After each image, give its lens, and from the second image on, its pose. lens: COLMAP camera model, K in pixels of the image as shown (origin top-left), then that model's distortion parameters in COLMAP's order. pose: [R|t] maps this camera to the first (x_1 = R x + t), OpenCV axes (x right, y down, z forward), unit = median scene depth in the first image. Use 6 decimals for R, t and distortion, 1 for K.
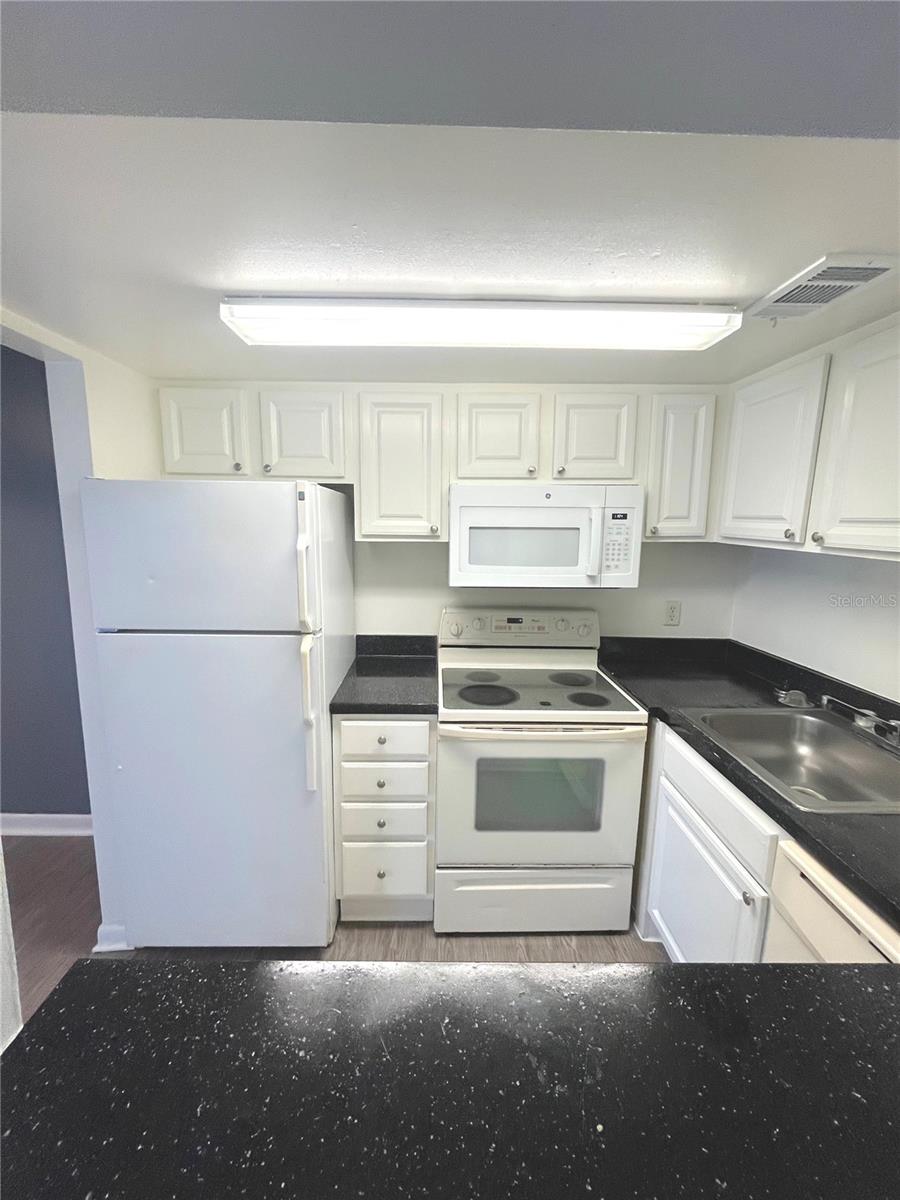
lens RADIAL K [[483.8, 0, 446.6], [0, 483.8, 594.0], [0, 0, 1]] dist [0.001651, 0.000104]
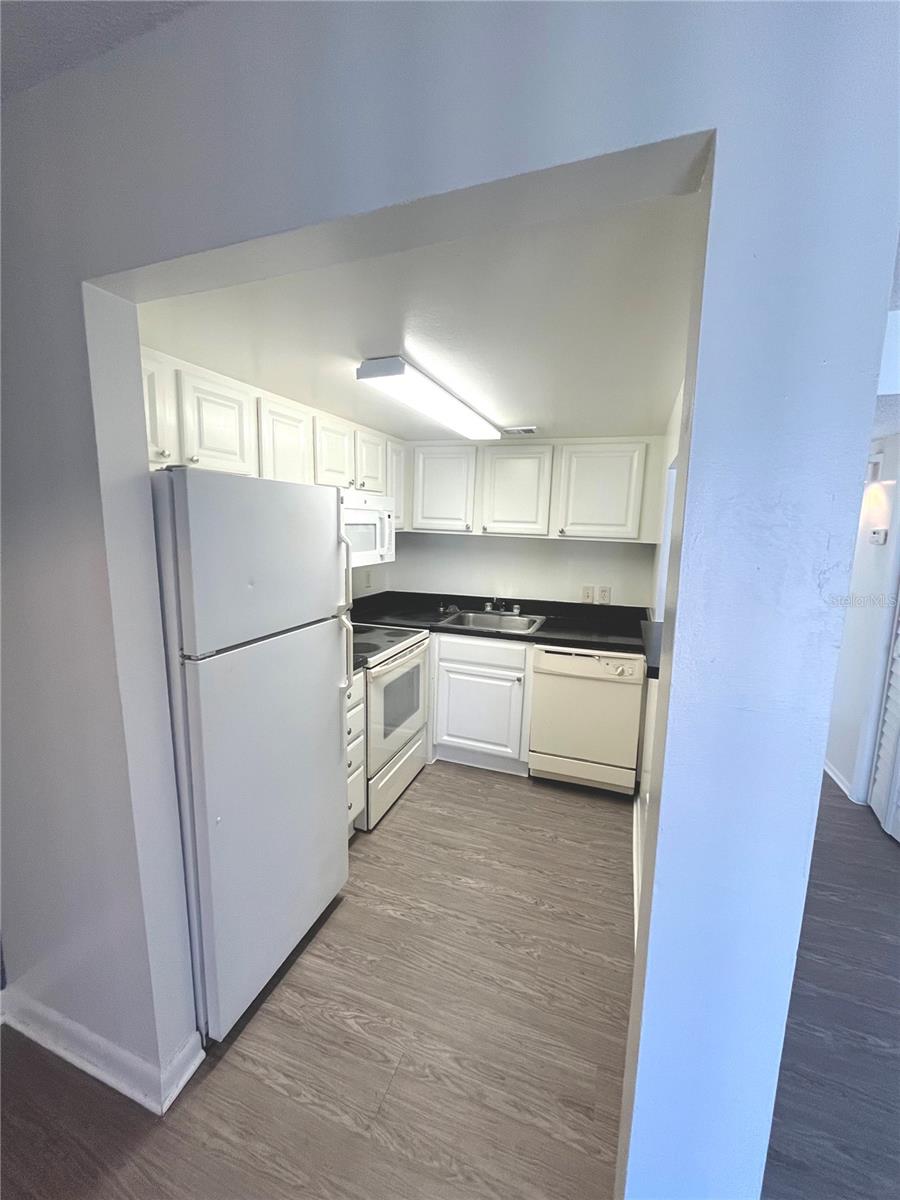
lens RADIAL K [[483.8, 0, 446.6], [0, 483.8, 594.0], [0, 0, 1]] dist [0.001651, 0.000104]
pose [[0.358982, -0.140930, 0.922643, -1.093921], [0.123379, 0.987025, 0.102760, -0.050988], [-0.925154, 0.076946, 0.371712, 0.266145]]
